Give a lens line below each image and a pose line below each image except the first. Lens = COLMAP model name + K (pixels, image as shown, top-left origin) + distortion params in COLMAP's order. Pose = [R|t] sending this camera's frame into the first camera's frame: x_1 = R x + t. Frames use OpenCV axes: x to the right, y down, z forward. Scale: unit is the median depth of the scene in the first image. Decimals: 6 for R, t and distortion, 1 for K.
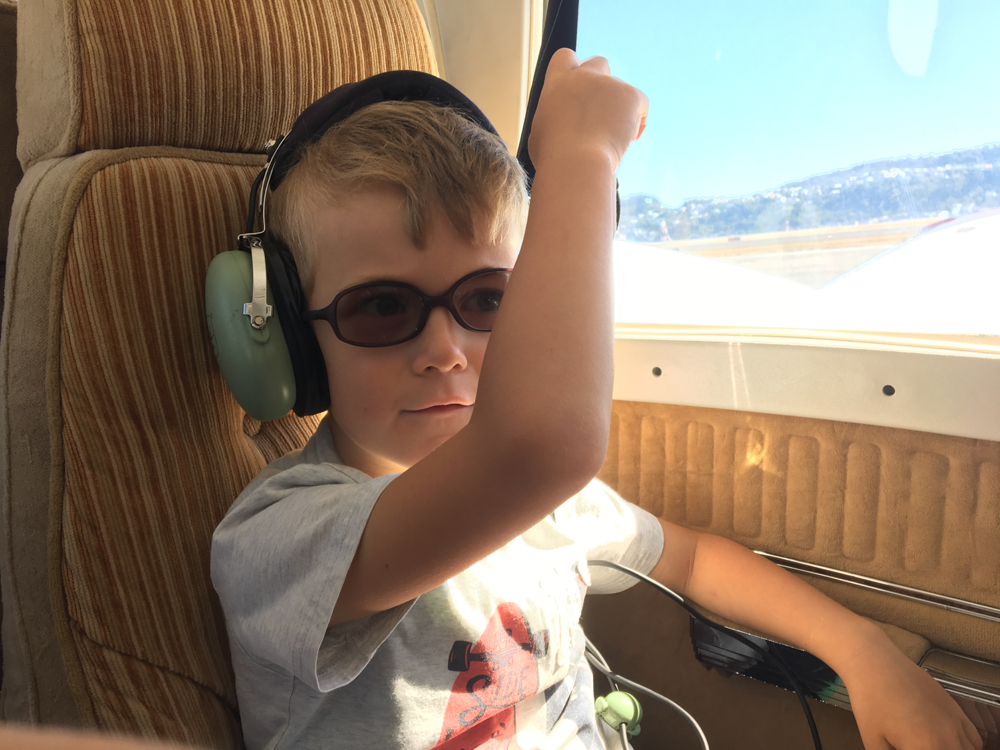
lens RADIAL K [[861.4, 0, 494.3], [0, 861.4, 375.0], [0, 0, 1]] dist [0.041974, -0.056324]
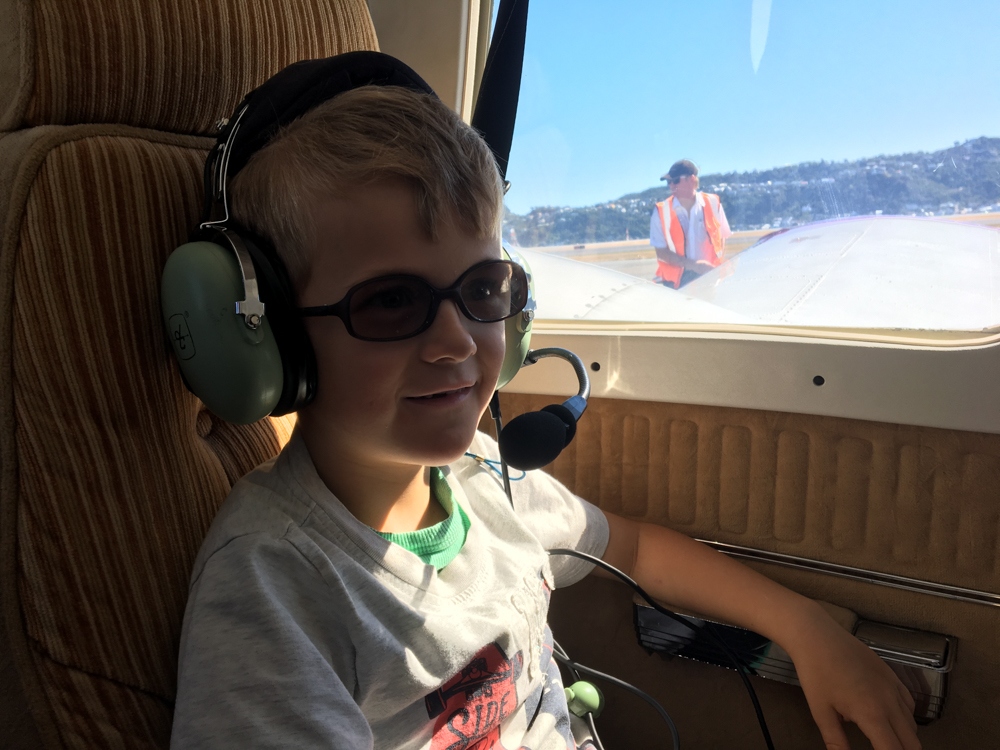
lens RADIAL K [[861.4, 0, 494.3], [0, 861.4, 374.2], [0, 0, 1]] dist [0.041974, -0.056324]
pose [[0.985566, -0.011153, 0.168925, -0.146647], [0.012329, 0.999906, -0.005916, 0.013802], [-0.168844, 0.007913, 0.985611, 0.019377]]
